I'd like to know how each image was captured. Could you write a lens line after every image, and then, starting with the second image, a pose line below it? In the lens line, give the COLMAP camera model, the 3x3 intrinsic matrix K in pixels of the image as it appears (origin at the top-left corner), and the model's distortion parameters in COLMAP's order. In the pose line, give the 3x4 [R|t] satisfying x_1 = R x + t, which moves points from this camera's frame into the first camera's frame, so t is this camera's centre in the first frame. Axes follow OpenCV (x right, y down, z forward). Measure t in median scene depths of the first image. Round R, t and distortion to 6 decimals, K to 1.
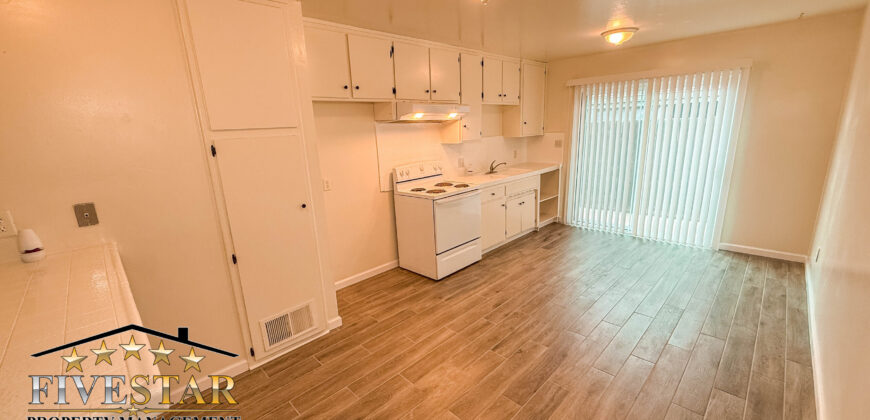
lens RADIAL K [[344.2, 0, 434.4], [0, 344.2, 212.7], [0, 0, 1]] dist [0.001132, -0.000091]
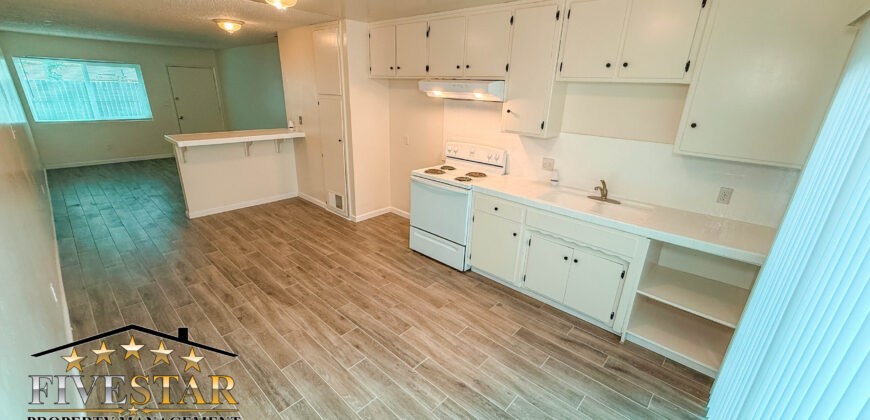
lens RADIAL K [[342.0, 0, 434.1], [0, 342.0, 212.9], [0, 0, 1]] dist [-0.008704, -0.000252]
pose [[0.045343, 0.378352, -0.924551, 0.919067], [-0.280551, 0.893078, 0.351713, -0.287598], [0.958768, 0.243436, 0.146642, 0.843229]]
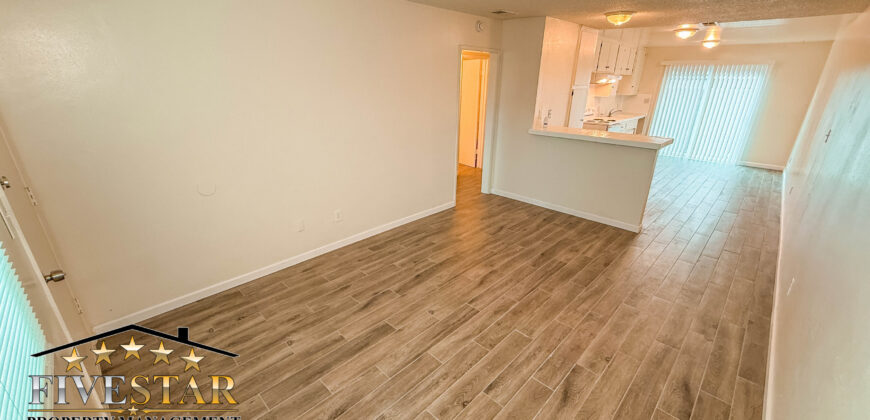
lens RADIAL K [[342.4, 0, 435.0], [0, 342.4, 210.0], [0, 0, 1]] dist [0.000429, -0.000016]
pose [[0.998462, 0.046943, 0.029495, -0.933682], [-0.050066, 0.991984, 0.116023, 0.242334], [-0.023812, -0.117322, 0.992808, -0.897393]]
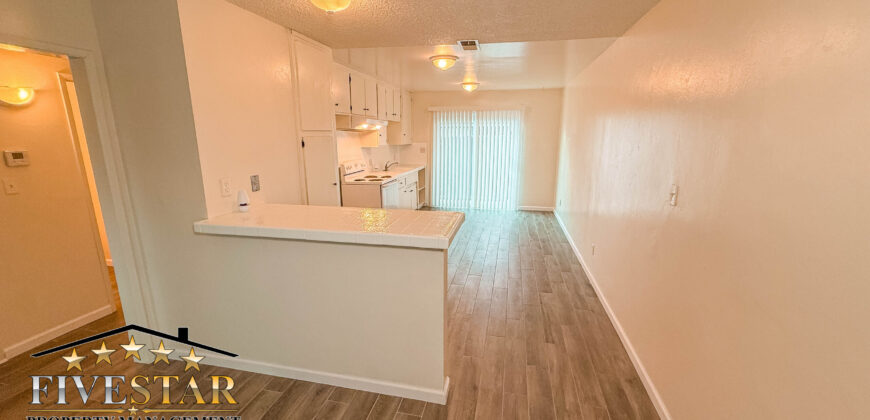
lens RADIAL K [[342.4, 0, 435.0], [0, 342.4, 210.0], [0, 0, 1]] dist [0.000429, -0.000016]
pose [[0.845040, -0.077961, 0.528989, -0.519846], [0.100559, 0.994832, -0.014023, 0.100176], [-0.525162, 0.065044, 0.848513, -0.297298]]
